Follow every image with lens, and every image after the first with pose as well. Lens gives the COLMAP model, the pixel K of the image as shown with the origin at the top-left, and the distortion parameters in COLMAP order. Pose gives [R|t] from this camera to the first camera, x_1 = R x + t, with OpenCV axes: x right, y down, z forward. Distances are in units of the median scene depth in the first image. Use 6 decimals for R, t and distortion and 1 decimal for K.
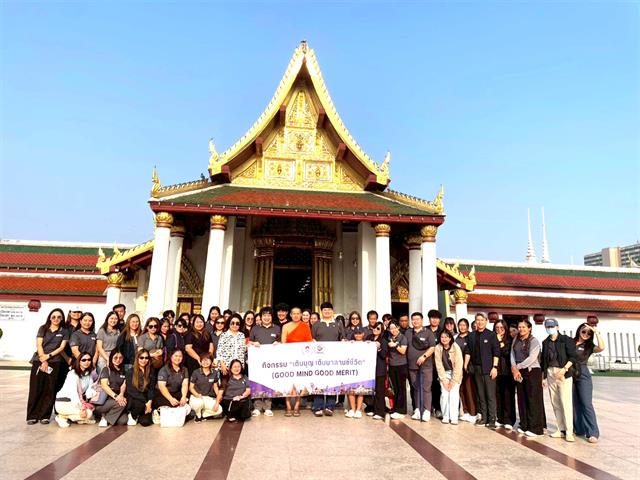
lens RADIAL K [[478.1, 0, 322.9], [0, 478.1, 230.9], [0, 0, 1]] dist [0.041338, -0.007921]
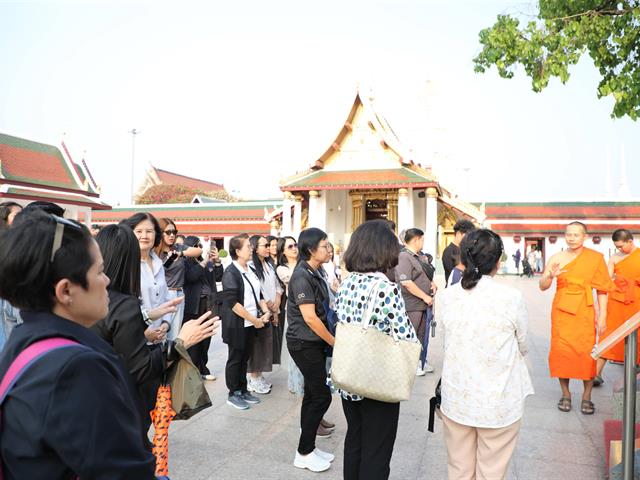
lens RADIAL K [[479.3, 0, 320.0], [0, 479.3, 240.0], [0, 0, 1]] dist [-0.089606, 0.047431]
pose [[0.915595, -0.021596, -0.401522, 0.948208], [0.088898, 0.984719, 0.149750, -0.202787], [0.392152, -0.172805, 0.903524, -1.239378]]
